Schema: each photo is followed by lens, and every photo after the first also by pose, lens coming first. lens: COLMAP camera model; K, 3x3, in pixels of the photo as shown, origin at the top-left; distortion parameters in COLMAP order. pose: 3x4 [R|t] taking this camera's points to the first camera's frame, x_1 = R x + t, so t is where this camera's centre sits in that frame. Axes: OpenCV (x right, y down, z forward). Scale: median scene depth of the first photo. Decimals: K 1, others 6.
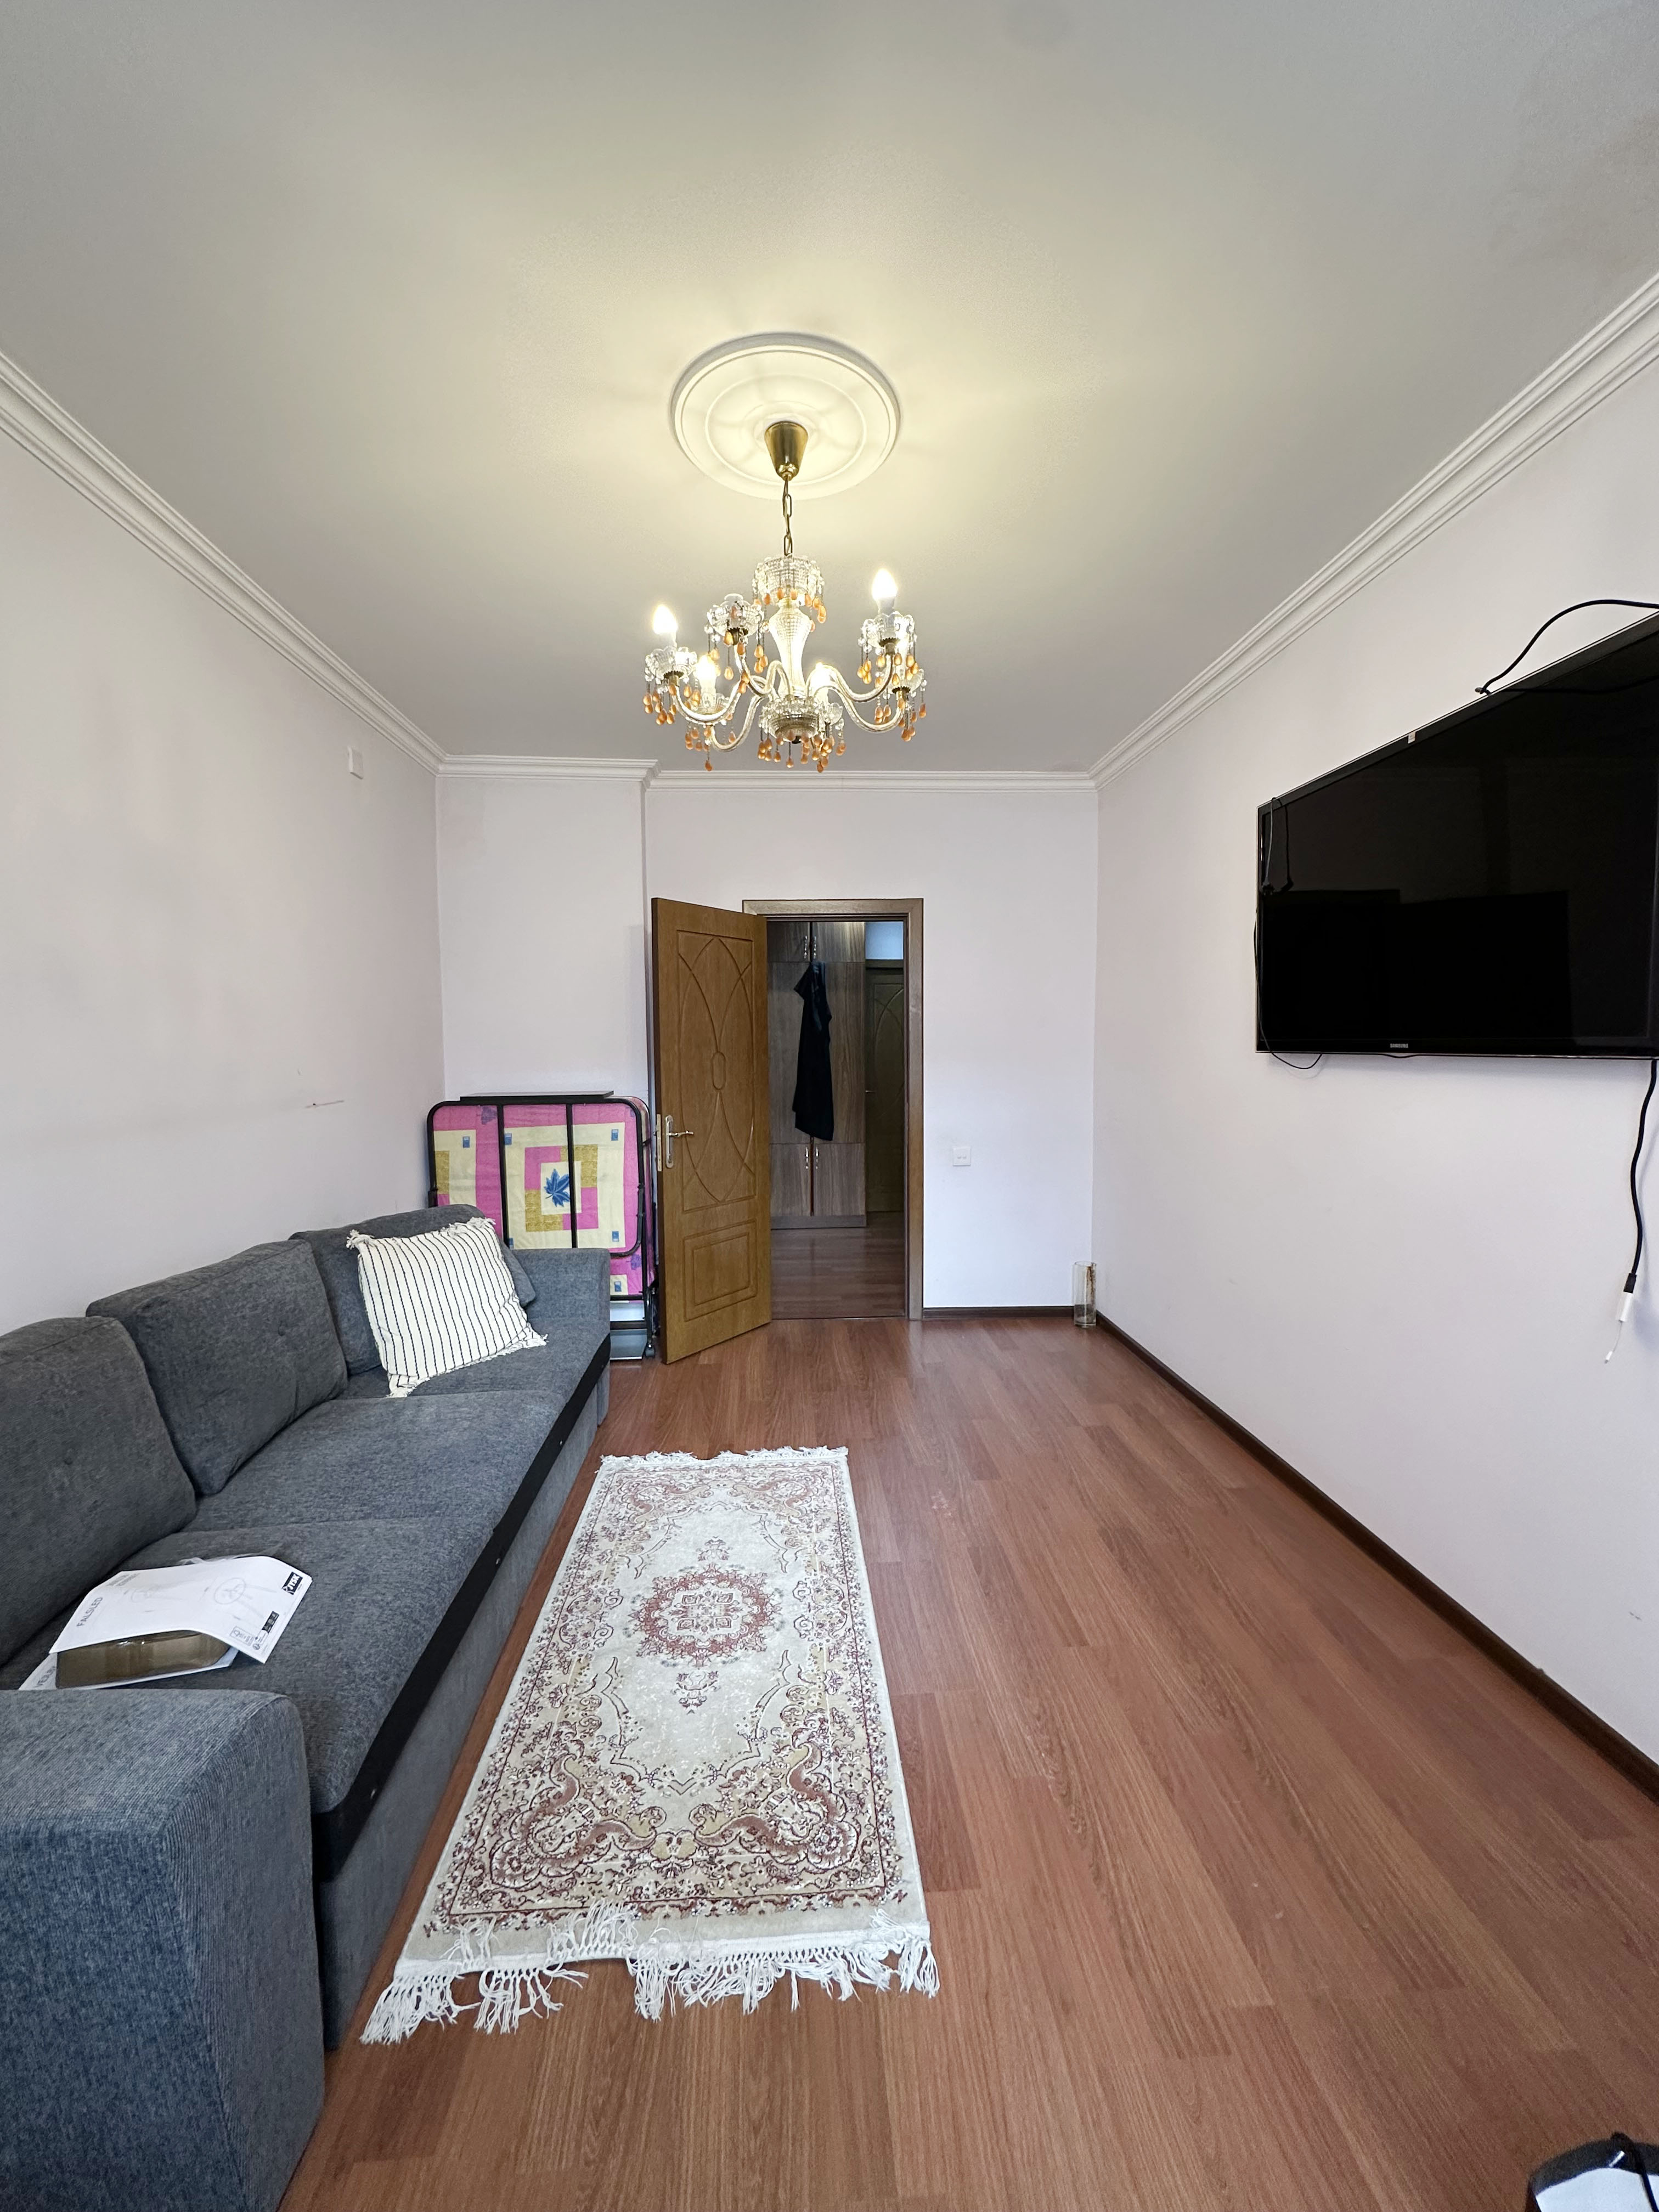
lens RADIAL K [[871.5, 0, 829.5], [0, 871.5, 1106.0], [0, 0, 1]] dist [-0.001286, -0.000066]
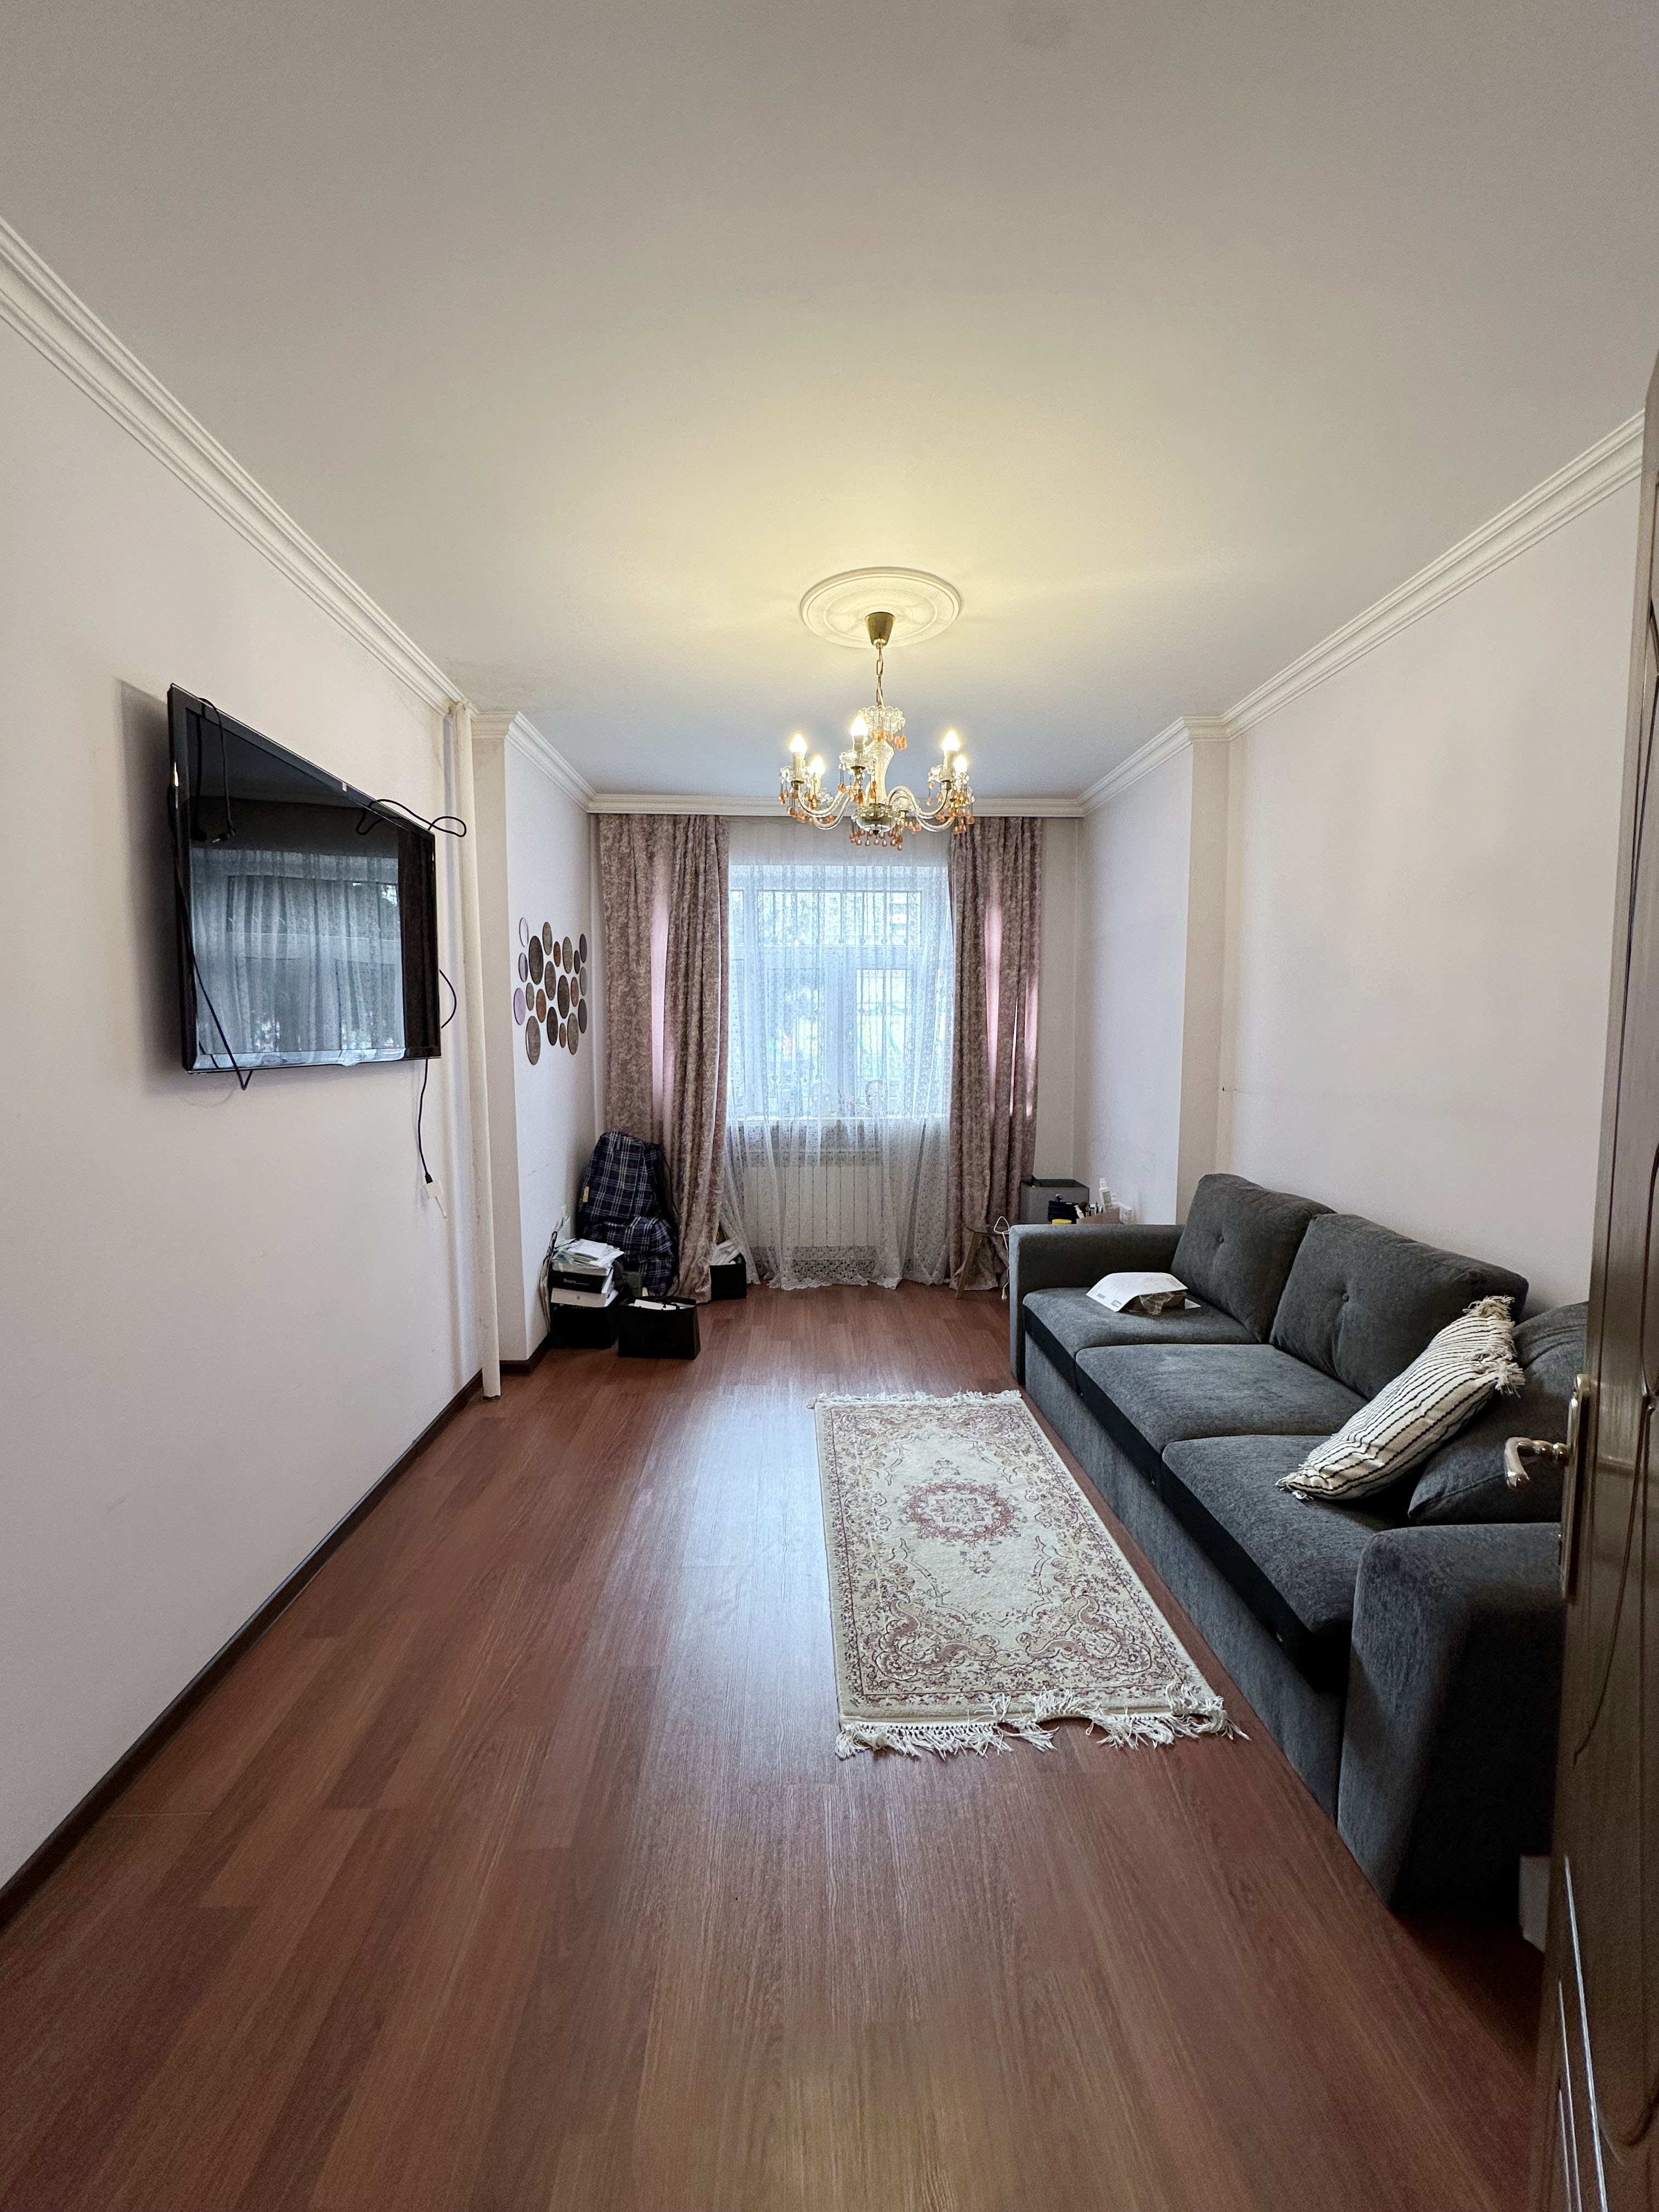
lens RADIAL K [[871.5, 0, 829.5], [0, 871.5, 1106.0], [0, 0, 1]] dist [-0.001286, -0.000066]
pose [[-0.999836, 0.011126, 0.014303, 0.017822], [0.013127, 0.988834, 0.148443, -0.170036], [-0.012492, 0.148606, -0.988818, 2.205448]]
